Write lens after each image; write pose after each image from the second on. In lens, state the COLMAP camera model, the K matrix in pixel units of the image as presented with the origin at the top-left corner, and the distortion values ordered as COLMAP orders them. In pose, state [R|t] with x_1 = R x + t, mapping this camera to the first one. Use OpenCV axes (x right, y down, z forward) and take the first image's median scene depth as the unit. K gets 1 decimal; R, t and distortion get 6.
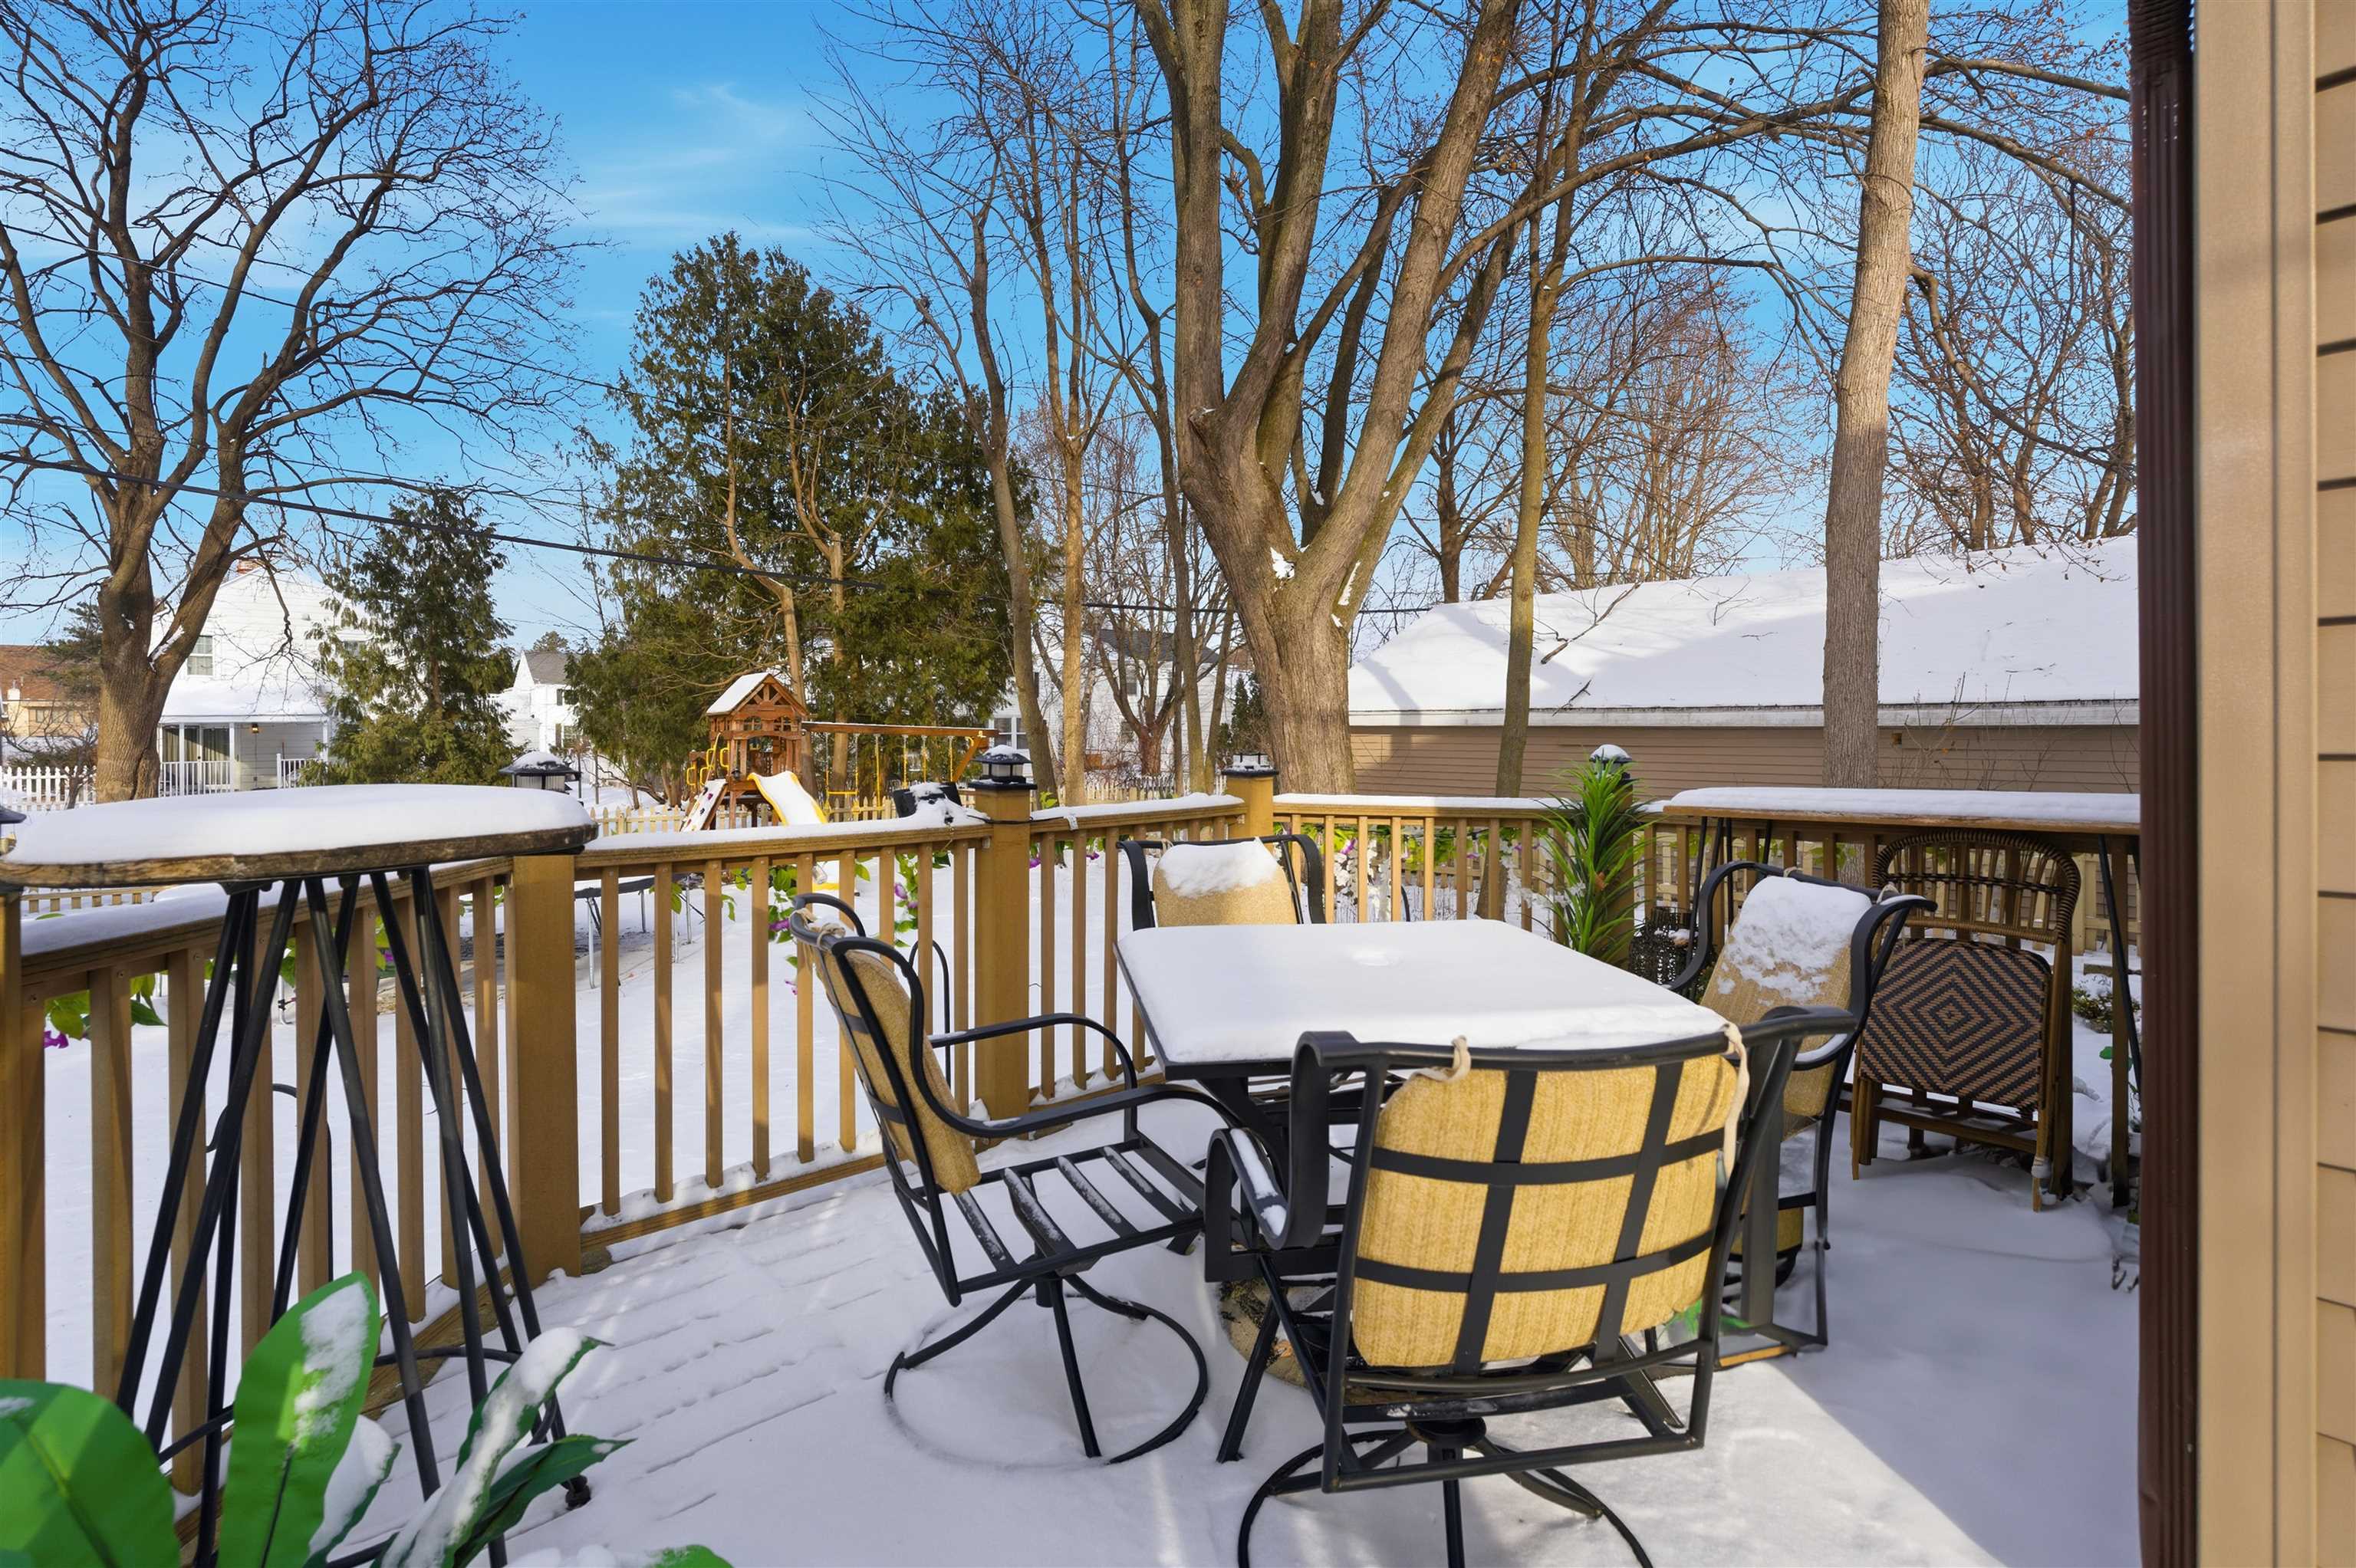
lens RADIAL K [[1122.6, 0, 1171.7], [0, 1122.6, 725.4], [0, 0, 1]] dist [-0.002540, 0.001477]
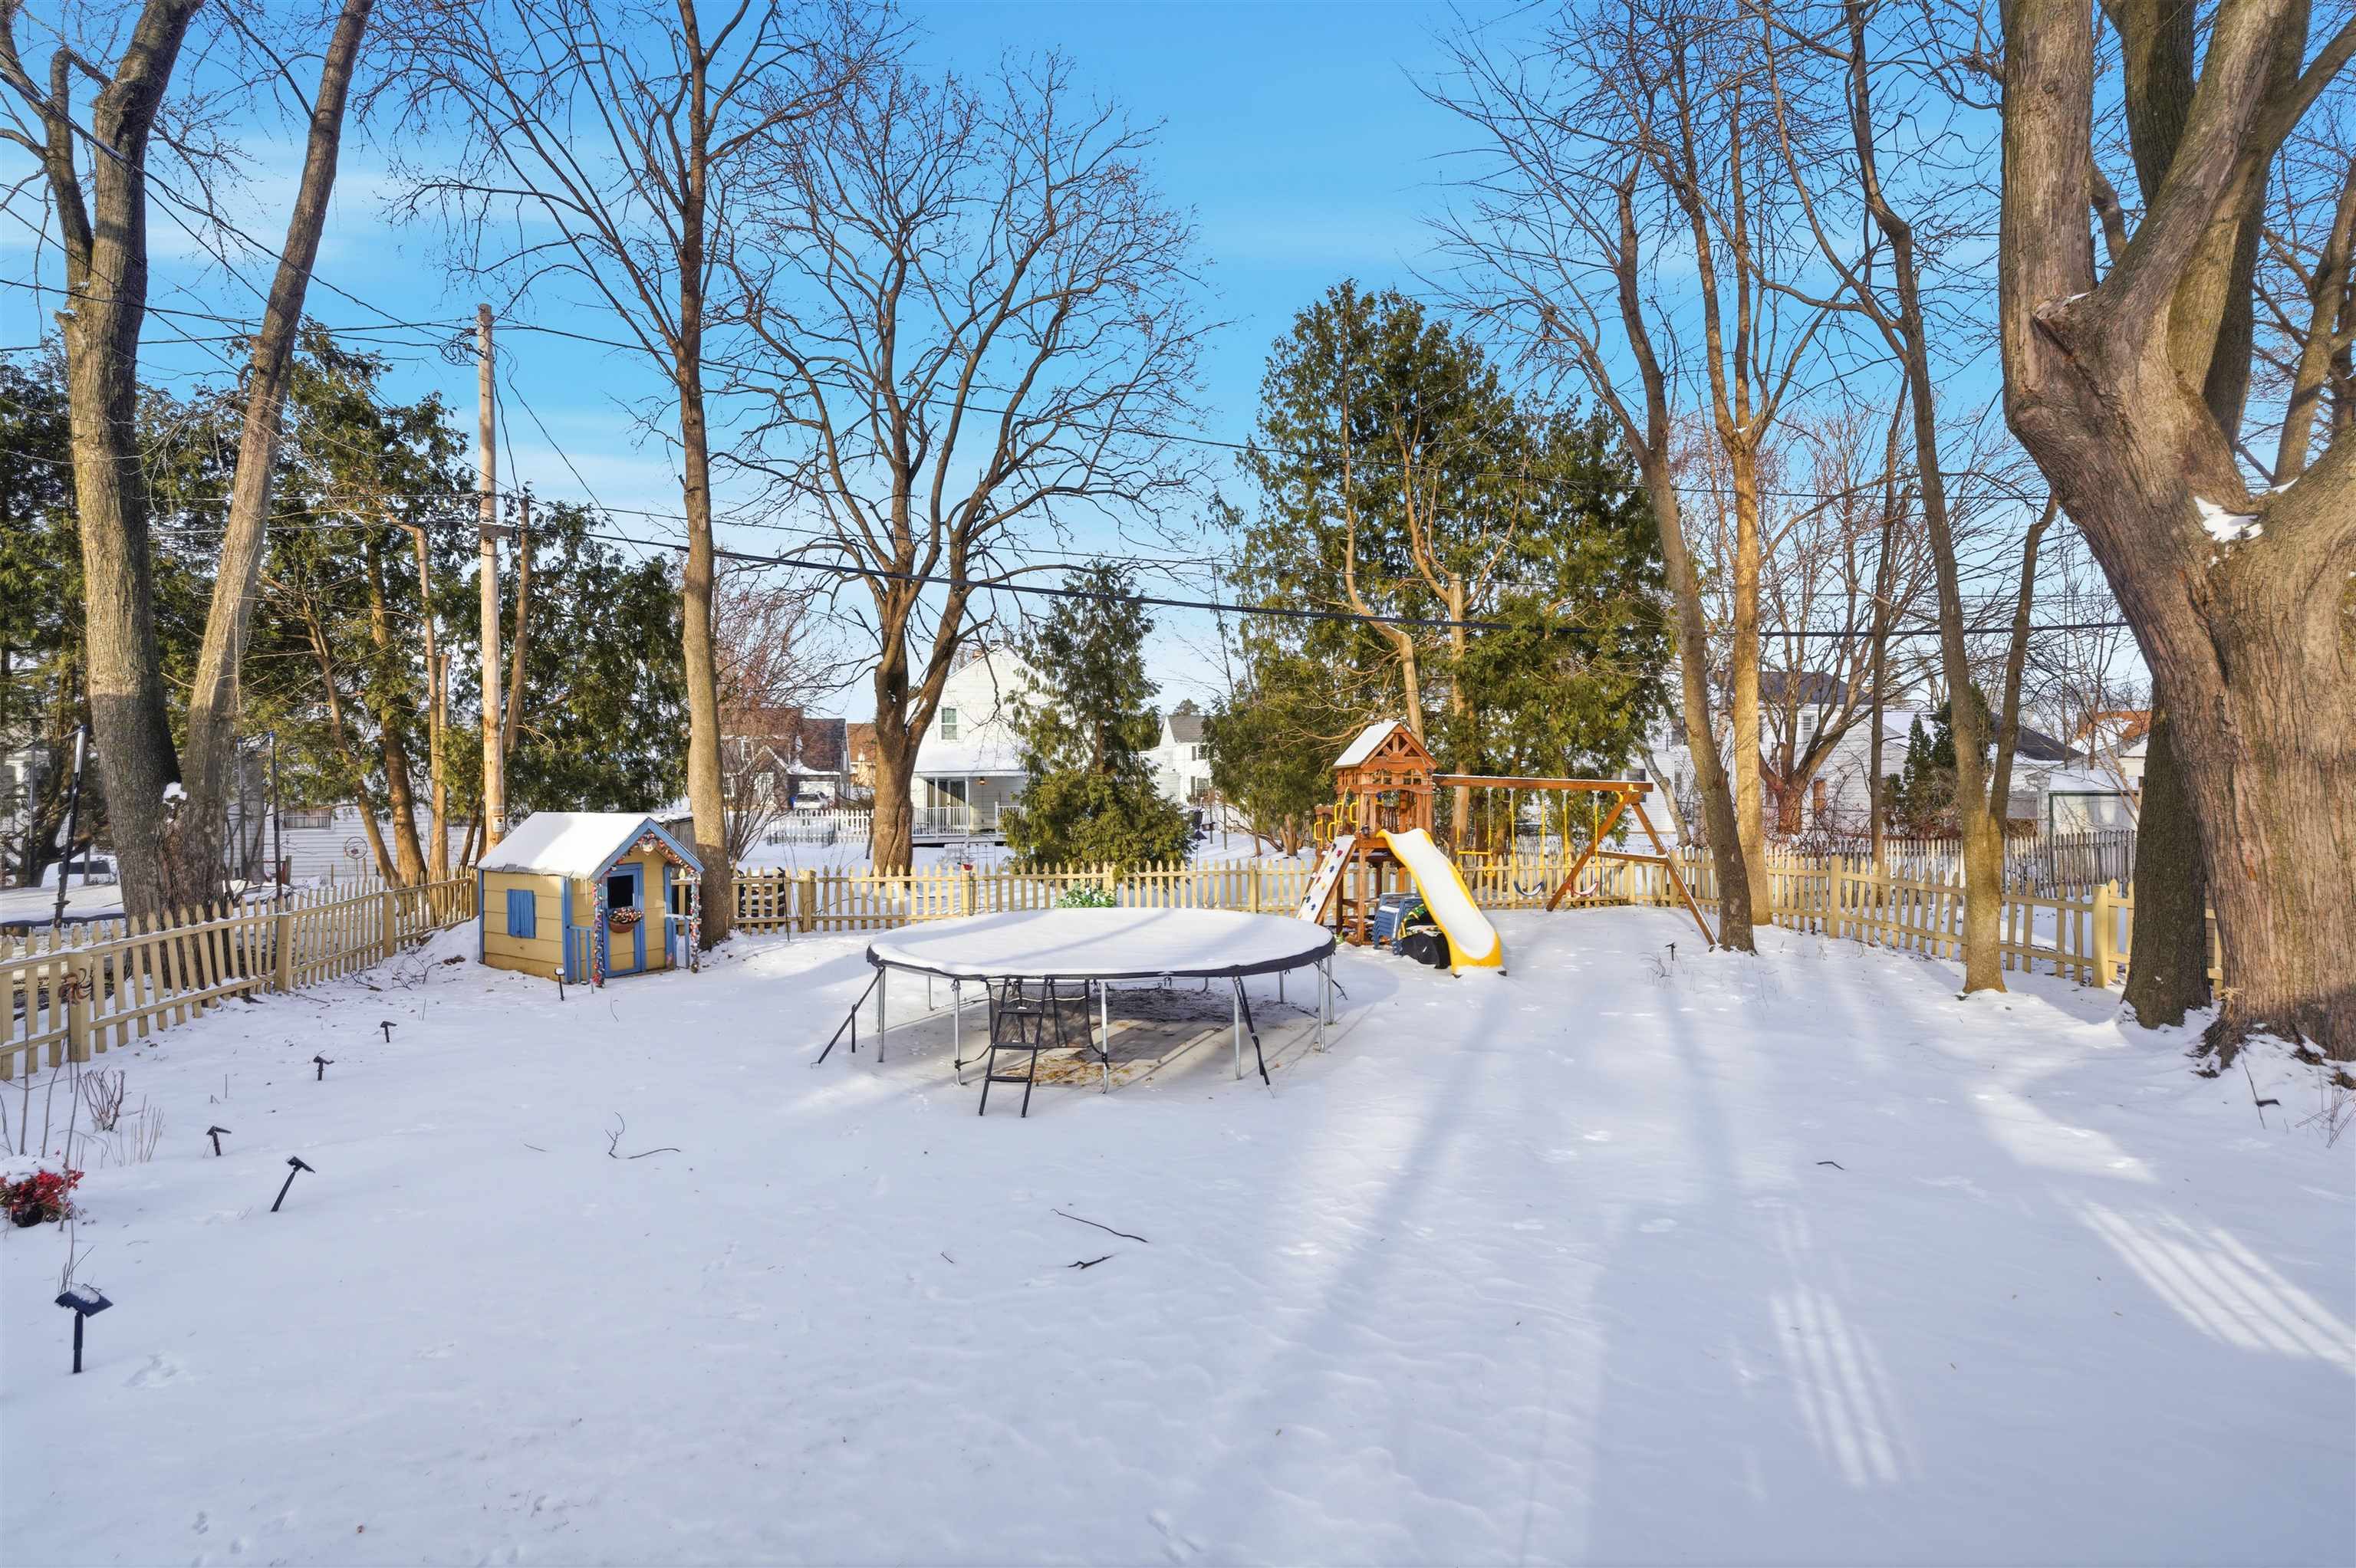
lens RADIAL K [[1049.0, 0, 1168.2], [0, 1049.0, 781.2], [0, 0, 1]] dist [-0.011082, 0.000205]
pose [[0.866707, -0.000596, -0.498817, -0.075995], [0.002632, 0.999991, 0.003377, -0.001106], [0.498810, -0.004240, 0.866701, 0.128964]]
